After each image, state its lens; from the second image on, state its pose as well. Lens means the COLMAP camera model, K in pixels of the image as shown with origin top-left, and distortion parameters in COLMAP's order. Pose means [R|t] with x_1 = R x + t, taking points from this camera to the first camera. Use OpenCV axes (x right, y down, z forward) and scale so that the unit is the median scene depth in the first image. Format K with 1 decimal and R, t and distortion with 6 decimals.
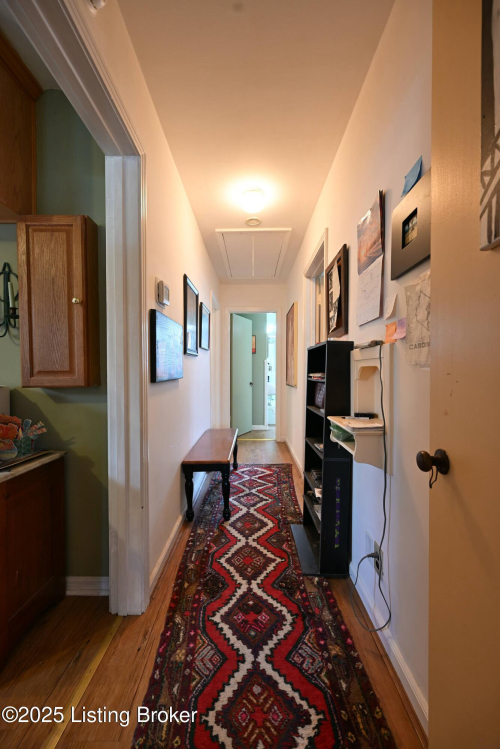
lens RADIAL K [[293.8, 0, 250.0], [0, 293.8, 374.5], [0, 0, 1]] dist [0.000657, 0.000157]
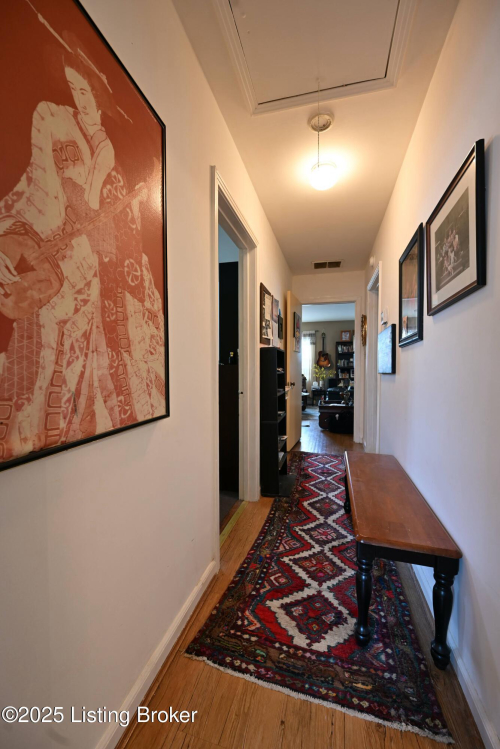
lens RADIAL K [[293.8, 0, 250.0], [0, 293.8, 374.5], [0, 0, 1]] dist [0.000657, 0.000157]
pose [[-0.964665, -0.005438, 0.263425, -0.017469], [0.003753, 0.999402, 0.034378, -0.021133], [-0.263454, 0.034151, -0.964067, 2.003977]]
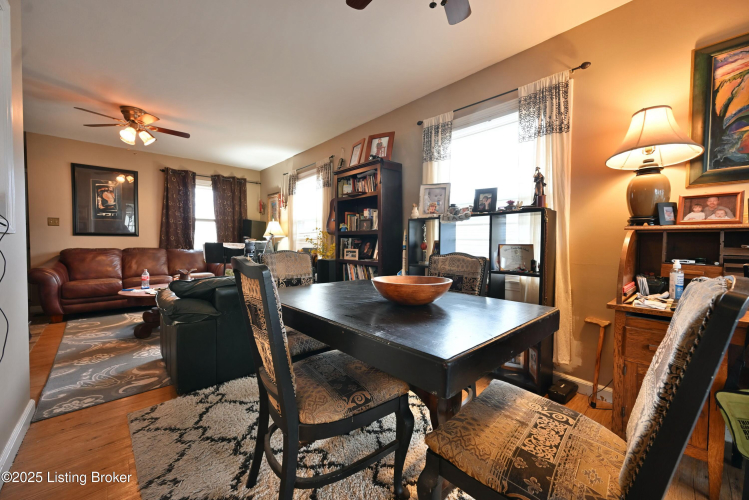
lens RADIAL K [[290.6, 0, 373.4], [0, 290.6, 250.7], [0, 0, 1]] dist [-0.000249, 0.000047]
pose [[-0.675771, -0.025883, 0.736657, -1.374836], [0.003620, 0.999255, 0.038430, 0.053689], [-0.737102, 0.028637, -0.675174, -0.995647]]
